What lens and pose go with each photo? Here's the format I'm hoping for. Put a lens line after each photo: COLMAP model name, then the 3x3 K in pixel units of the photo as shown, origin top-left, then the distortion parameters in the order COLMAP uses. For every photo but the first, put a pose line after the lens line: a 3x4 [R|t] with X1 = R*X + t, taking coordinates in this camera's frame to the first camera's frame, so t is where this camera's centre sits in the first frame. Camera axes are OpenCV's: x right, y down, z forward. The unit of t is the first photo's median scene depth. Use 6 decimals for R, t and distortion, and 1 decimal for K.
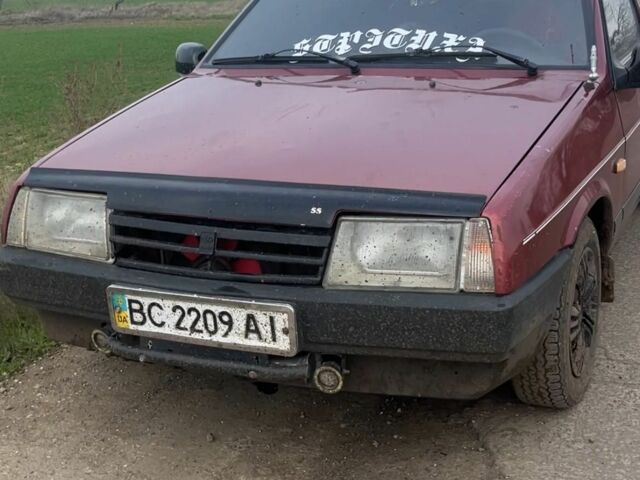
lens RADIAL K [[1045.3, 0, 320.0], [0, 1045.3, 240.0], [0, 0, 1]] dist [0.119972, -0.163406]
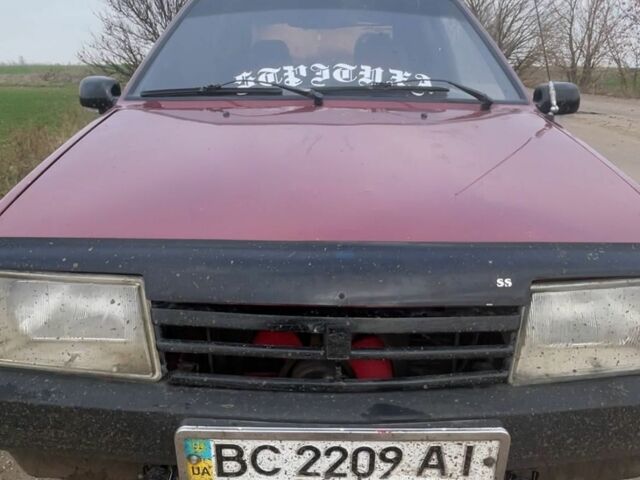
lens RADIAL K [[533.0, 0, 320.0], [0, 533.0, 240.0], [0, 0, 1]] dist [0.004687, -0.008360]
pose [[0.897029, -0.092157, 0.432256, -0.257838], [0.066782, 0.995052, 0.073558, -0.087936], [-0.436896, -0.037117, 0.898746, 0.694990]]
